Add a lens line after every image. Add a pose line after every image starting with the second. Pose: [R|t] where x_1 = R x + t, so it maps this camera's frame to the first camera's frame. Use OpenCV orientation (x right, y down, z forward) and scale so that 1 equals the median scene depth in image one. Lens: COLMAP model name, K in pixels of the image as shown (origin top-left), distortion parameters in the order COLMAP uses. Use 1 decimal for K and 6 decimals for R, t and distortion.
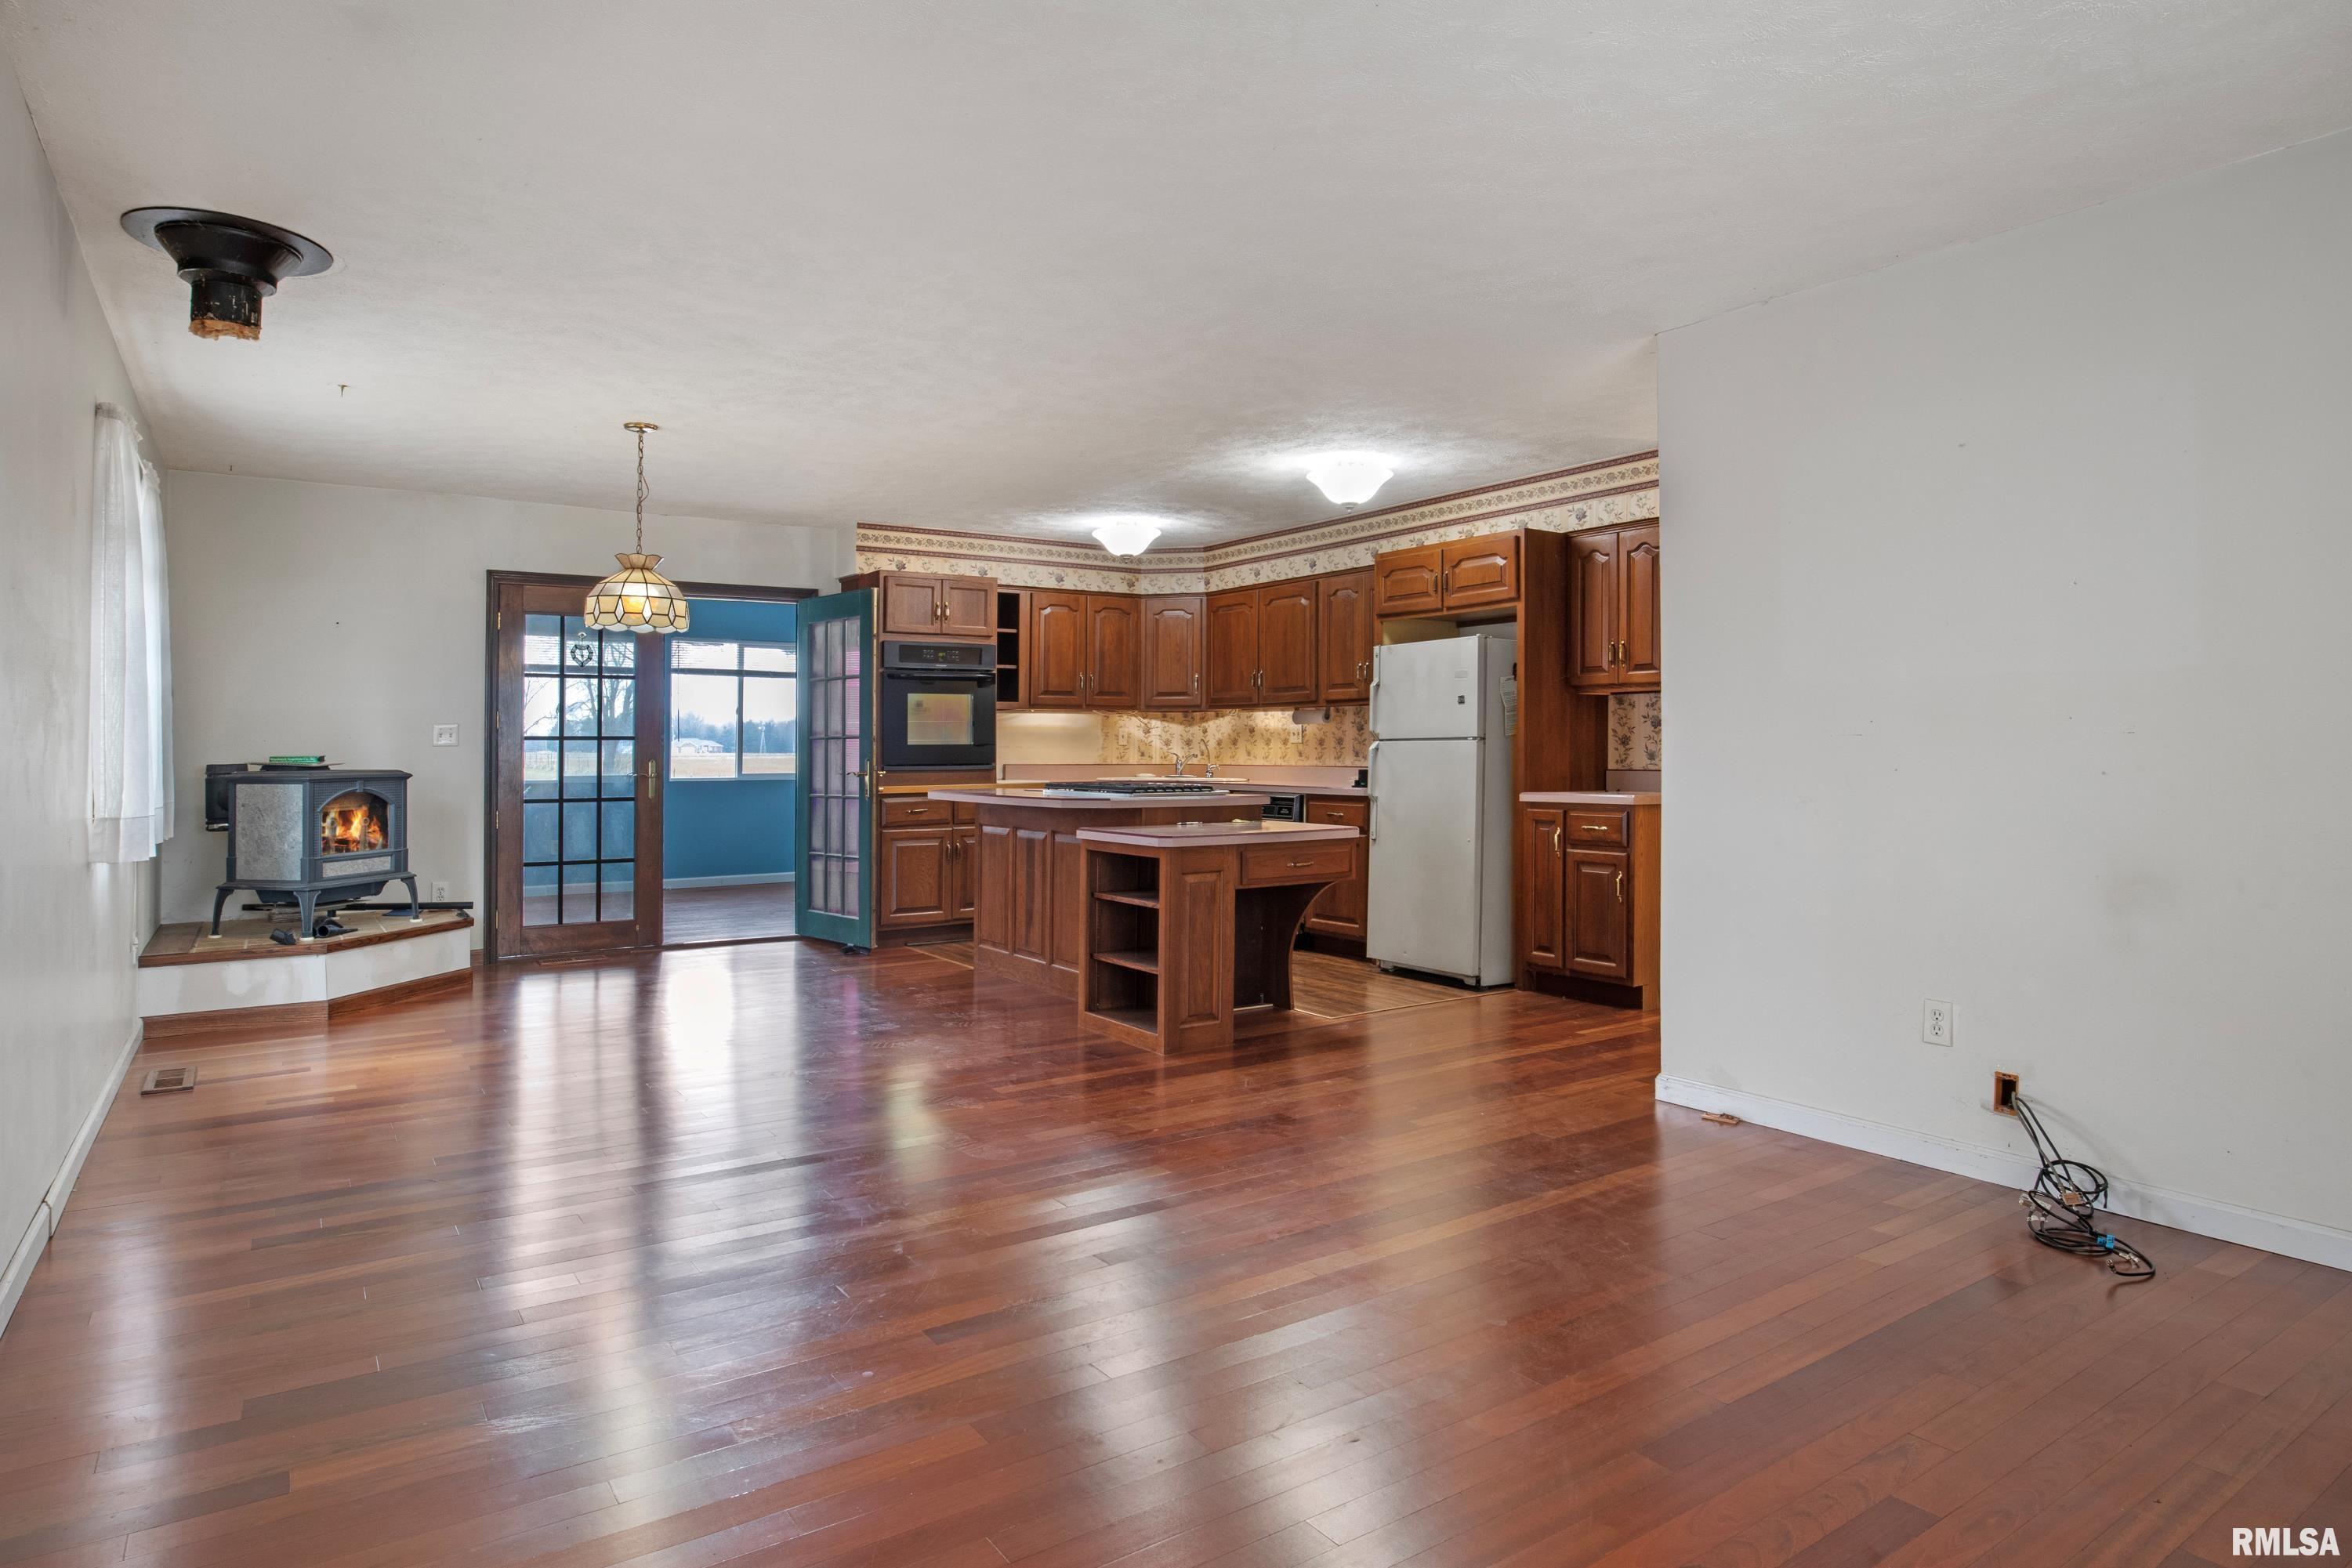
lens RADIAL K [[1318.6, 0, 1165.9], [0, 1318.6, 703.8], [0, 0, 1]] dist [-0.017388, 0.000769]
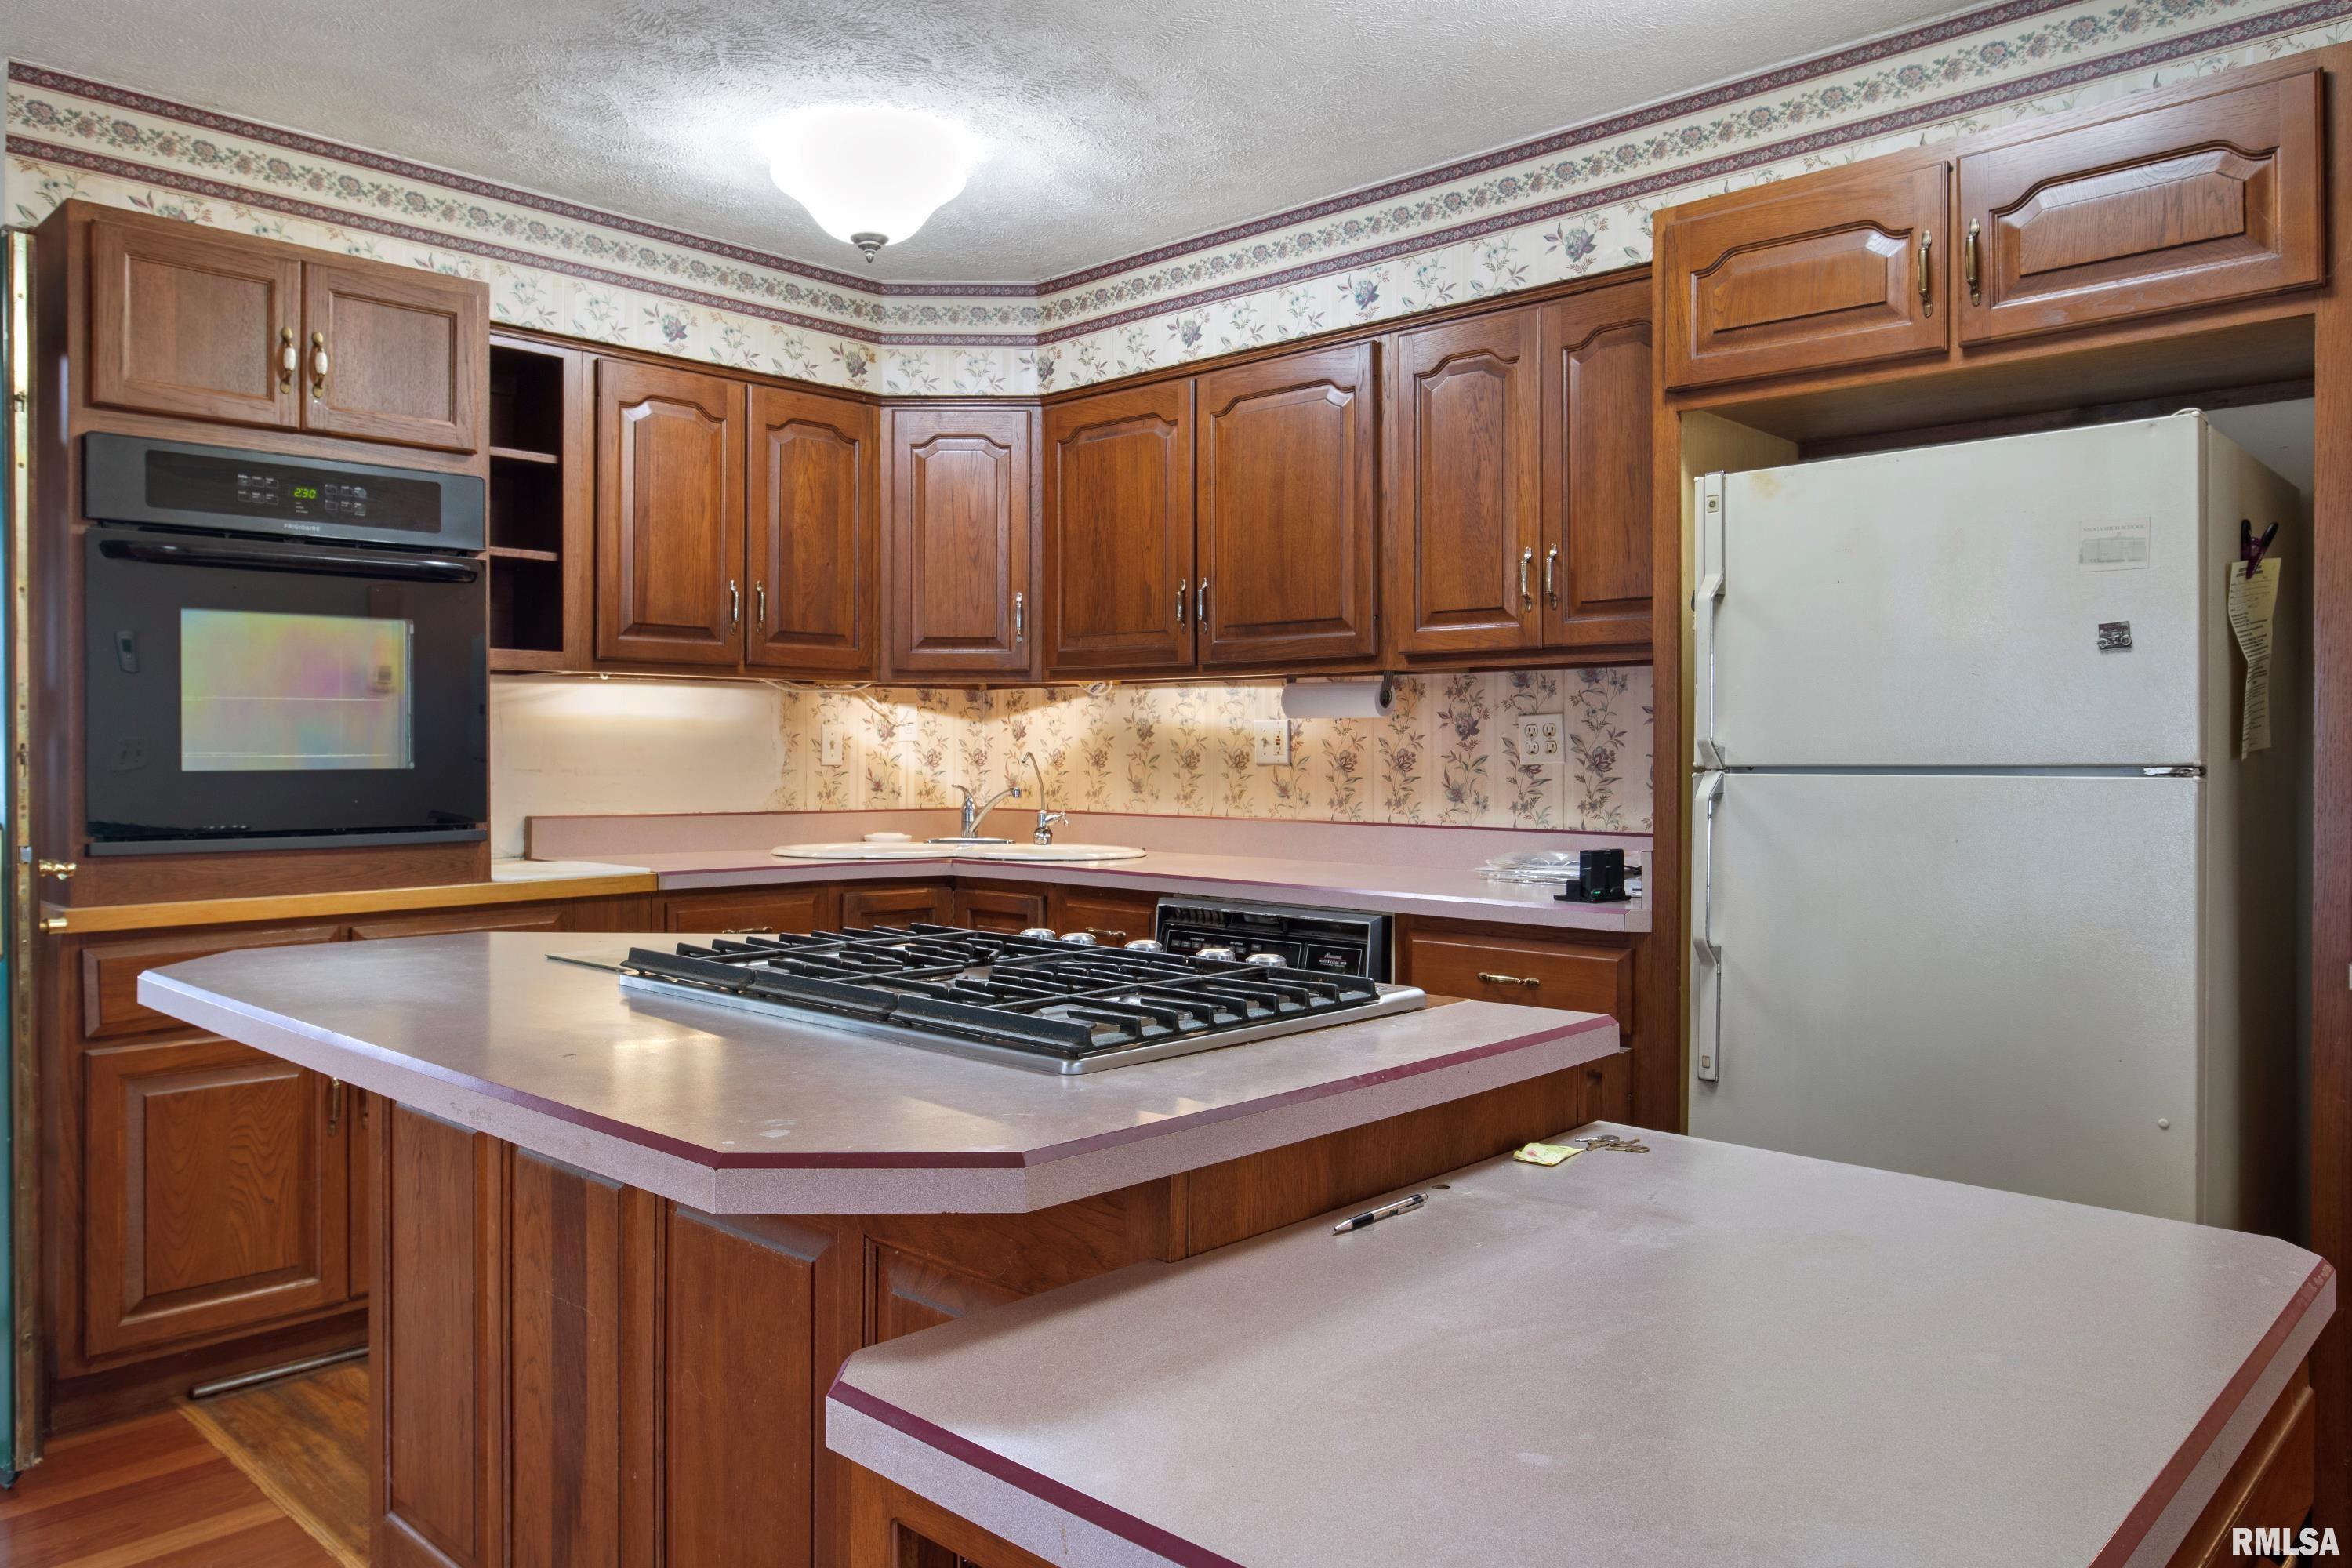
lens RADIAL K [[1626.3, 0, 1145.1], [0, 1626.3, 750.4], [0, 0, 1]] dist [-0.011700, 0.016406]
pose [[0.977493, 0.004185, 0.210928, -0.053915], [-0.011287, 0.999409, 0.032476, 0.011075], [-0.210668, -0.034126, 0.976962, 0.590858]]
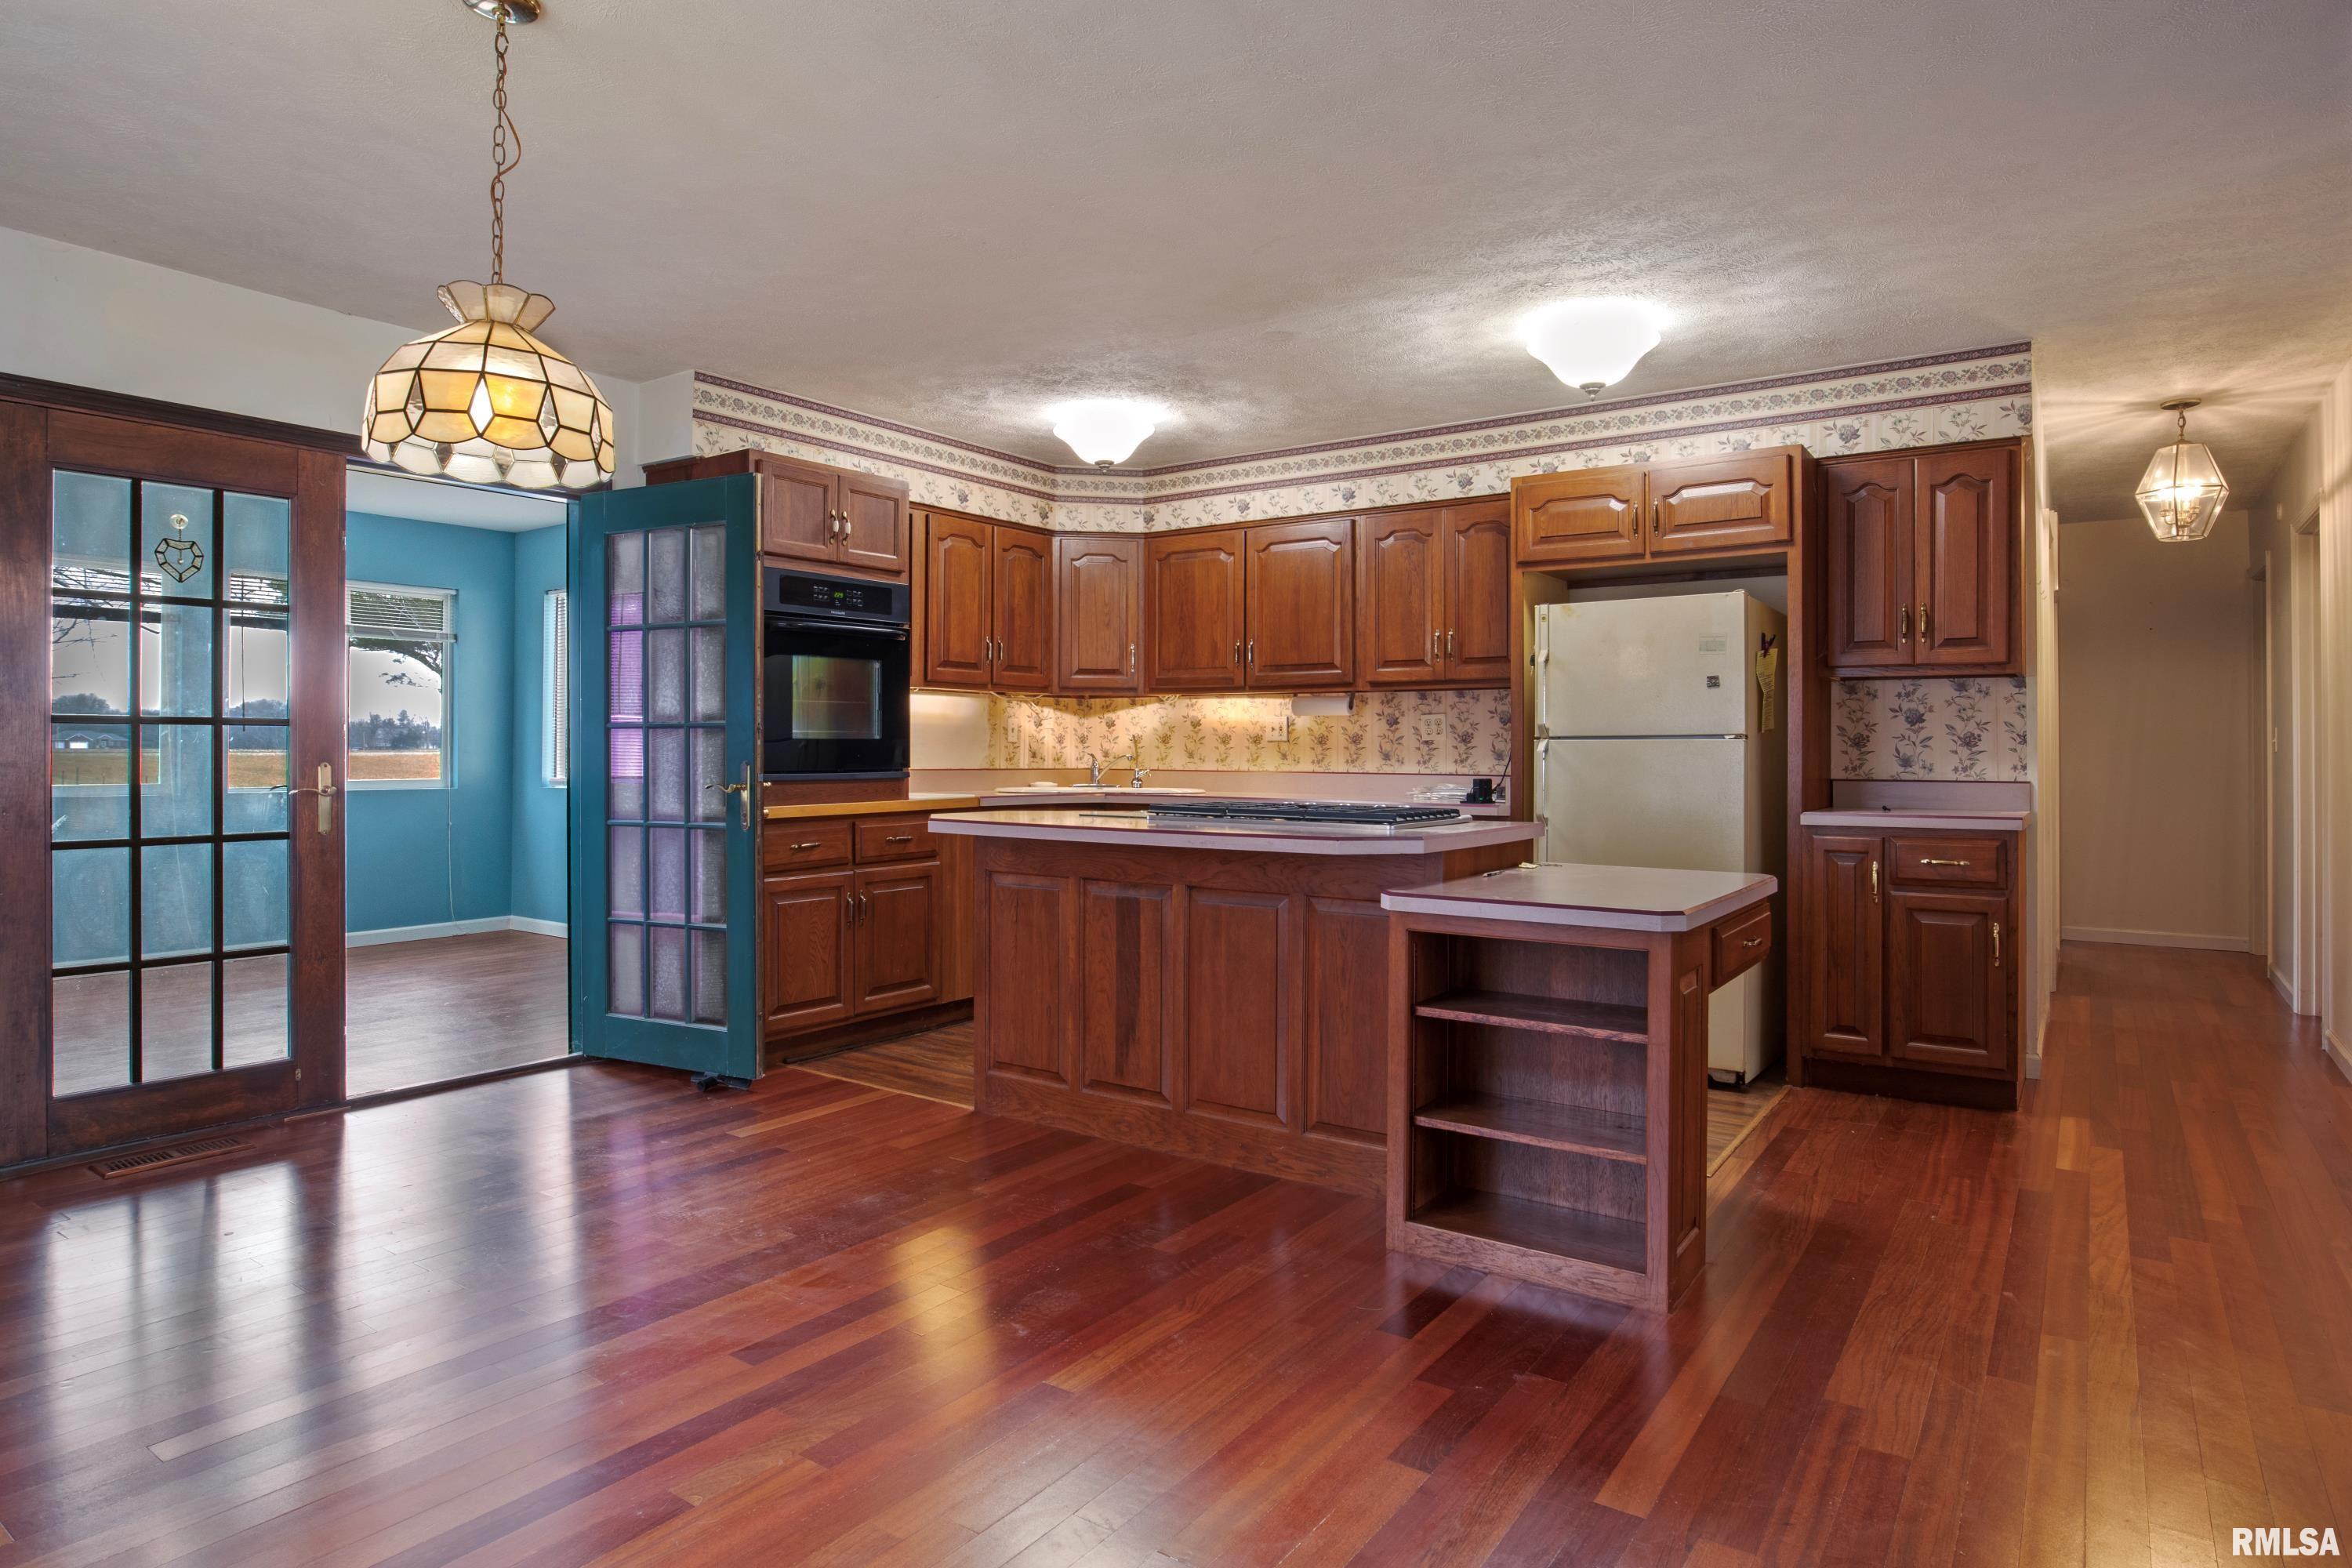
lens RADIAL K [[1318.7, 0, 1151.2], [0, 1318.7, 734.5], [0, 0, 1]] dist [-0.017388, 0.000769]
pose [[0.939011, 0.009318, 0.343761, -0.257123], [-0.017611, 0.999624, 0.021011, 0.013497], [-0.343436, -0.025784, 0.938822, 0.376689]]
